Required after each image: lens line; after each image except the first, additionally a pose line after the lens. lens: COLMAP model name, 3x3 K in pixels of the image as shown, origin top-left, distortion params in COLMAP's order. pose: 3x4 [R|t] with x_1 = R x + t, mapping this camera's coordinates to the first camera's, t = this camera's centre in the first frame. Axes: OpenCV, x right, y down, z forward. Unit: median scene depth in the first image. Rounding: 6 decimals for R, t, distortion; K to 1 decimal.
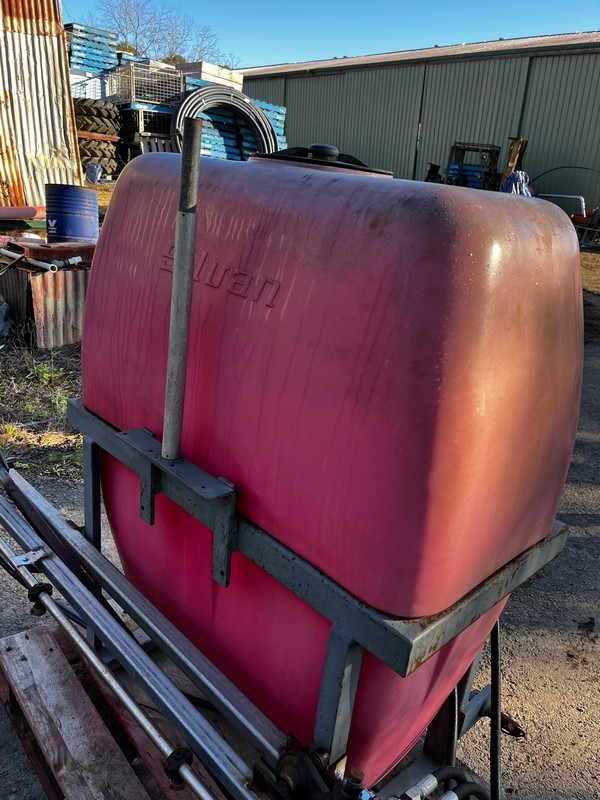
lens RADIAL K [[609.1, 0, 293.7], [0, 609.1, 407.2], [0, 0, 1]] dist [0.072623, -0.092754]
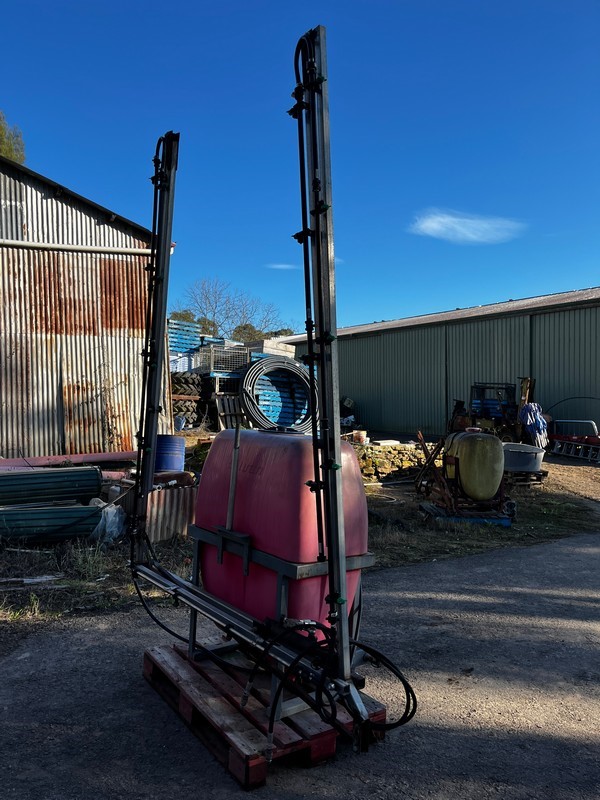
lens RADIAL K [[609.1, 0, 304.2], [0, 609.1, 400.6], [0, 0, 1]] dist [0.072623, -0.092754]
pose [[0.995501, -0.052832, -0.078660, 0.037354], [0.019861, 0.928037, -0.371958, 0.054284], [0.092651, 0.368722, 0.924911, -0.169195]]
